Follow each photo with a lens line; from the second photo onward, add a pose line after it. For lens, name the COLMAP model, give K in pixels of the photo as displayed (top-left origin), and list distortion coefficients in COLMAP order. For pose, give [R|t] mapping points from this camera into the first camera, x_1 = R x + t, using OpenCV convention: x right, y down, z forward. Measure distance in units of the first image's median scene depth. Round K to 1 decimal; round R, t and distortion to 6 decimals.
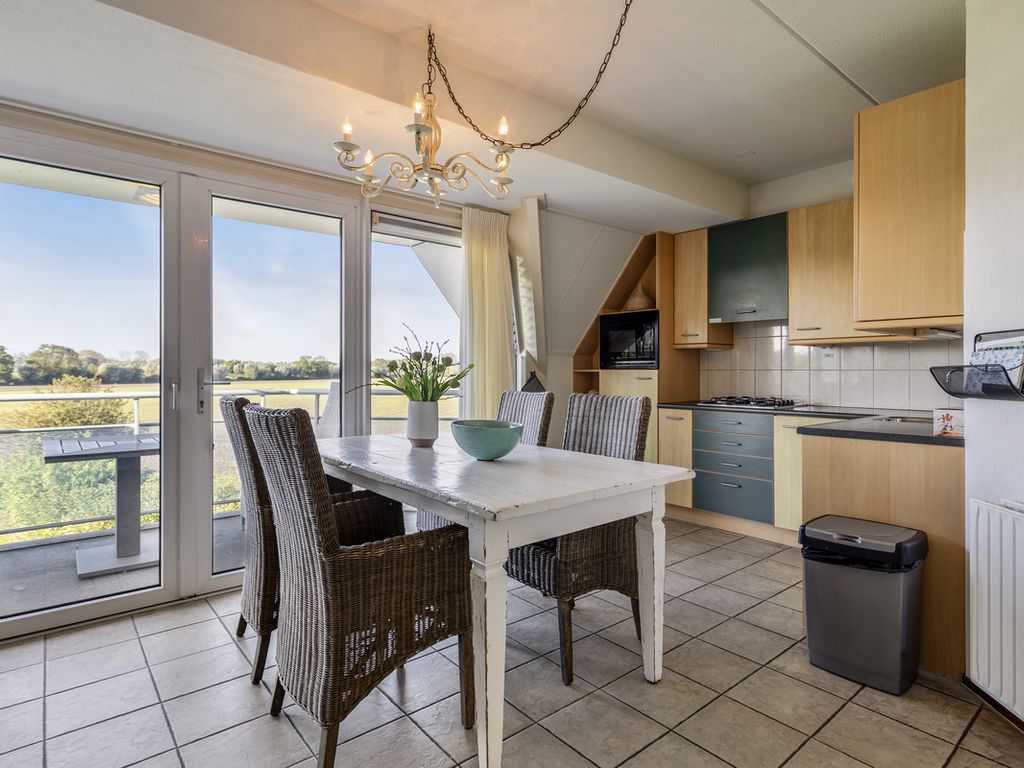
lens RADIAL K [[568.4, 0, 514.6], [0, 568.4, 364.6], [0, 0, 1]] dist [0.003573, 0.003176]
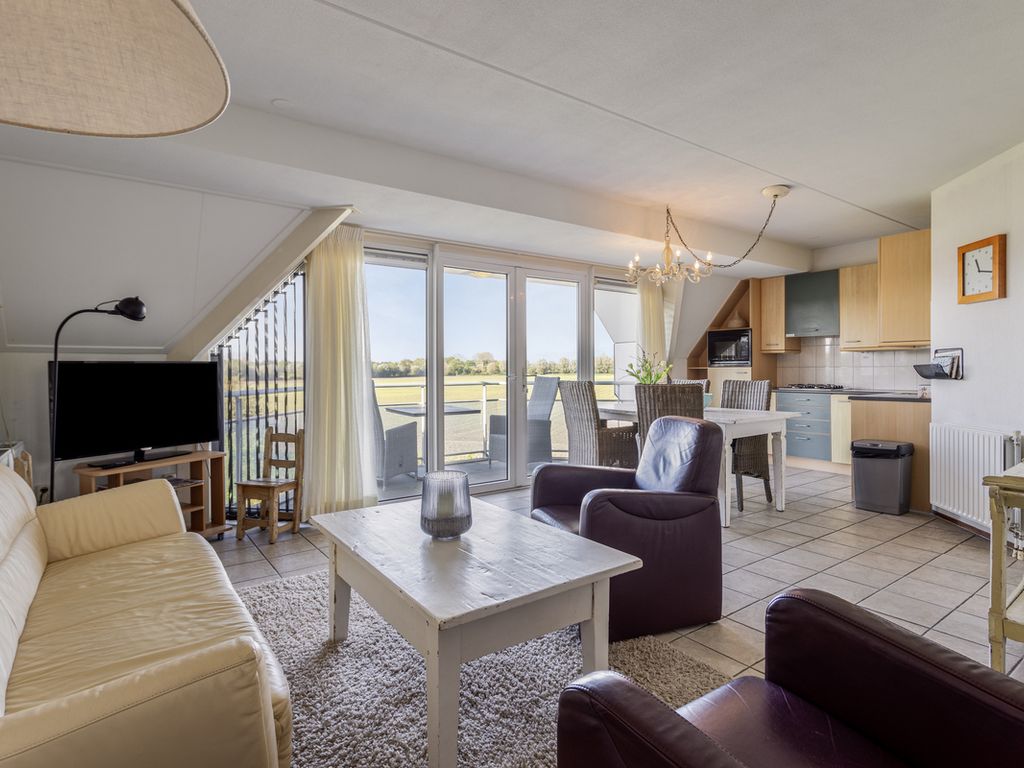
lens RADIAL K [[550.3, 0, 510.9], [0, 550.3, 367.6], [0, 0, 1]] dist [-0.001087, 0.000464]
pose [[0.997527, -0.005866, -0.070039, -0.332631], [0.006417, 0.999950, 0.007636, -0.005910], [0.069990, -0.008067, 0.997515, -0.609215]]
